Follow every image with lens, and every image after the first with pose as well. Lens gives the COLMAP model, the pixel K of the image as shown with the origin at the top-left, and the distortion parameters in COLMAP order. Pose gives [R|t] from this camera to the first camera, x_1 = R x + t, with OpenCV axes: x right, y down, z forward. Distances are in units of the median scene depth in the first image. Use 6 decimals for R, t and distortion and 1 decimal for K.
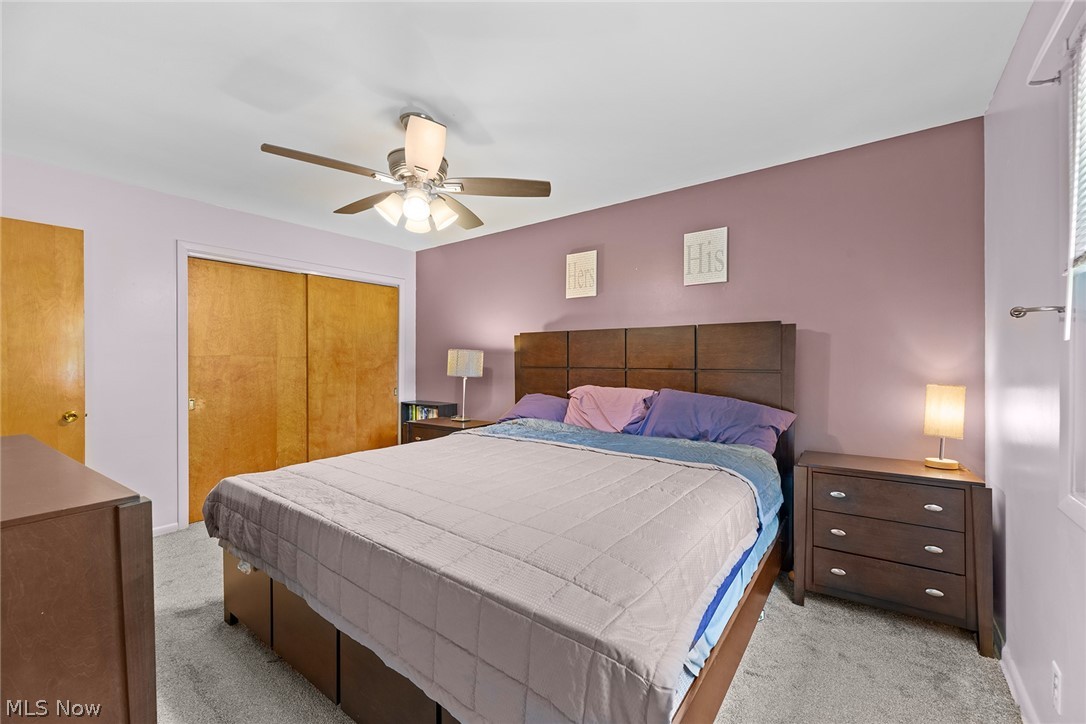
lens RADIAL K [[443.3, 0, 538.4], [0, 443.3, 361.4], [0, 0, 1]] dist [0.001838, 0.000261]
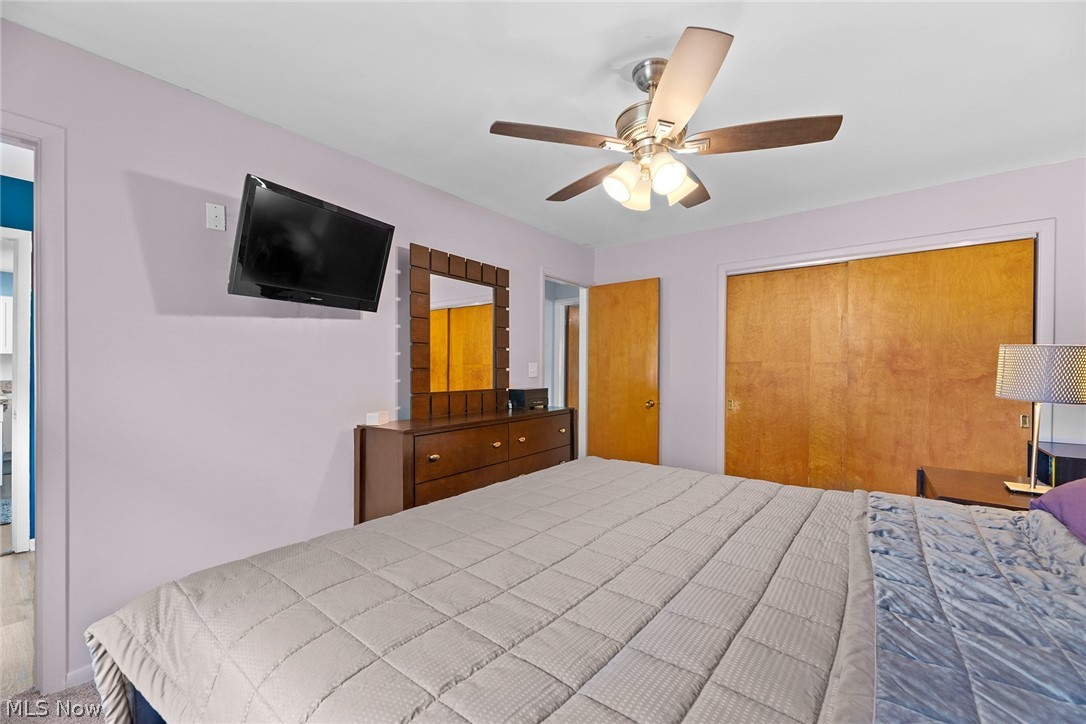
lens RADIAL K [[443.3, 0, 548.3], [0, 443.3, 367.4], [0, 0, 1]] dist [0.001838, 0.000261]
pose [[-0.015440, 0.004782, -0.999869, 0.298413], [-0.005282, 0.999974, 0.004864, -0.001539], [0.999867, 0.005357, -0.015414, 0.450457]]
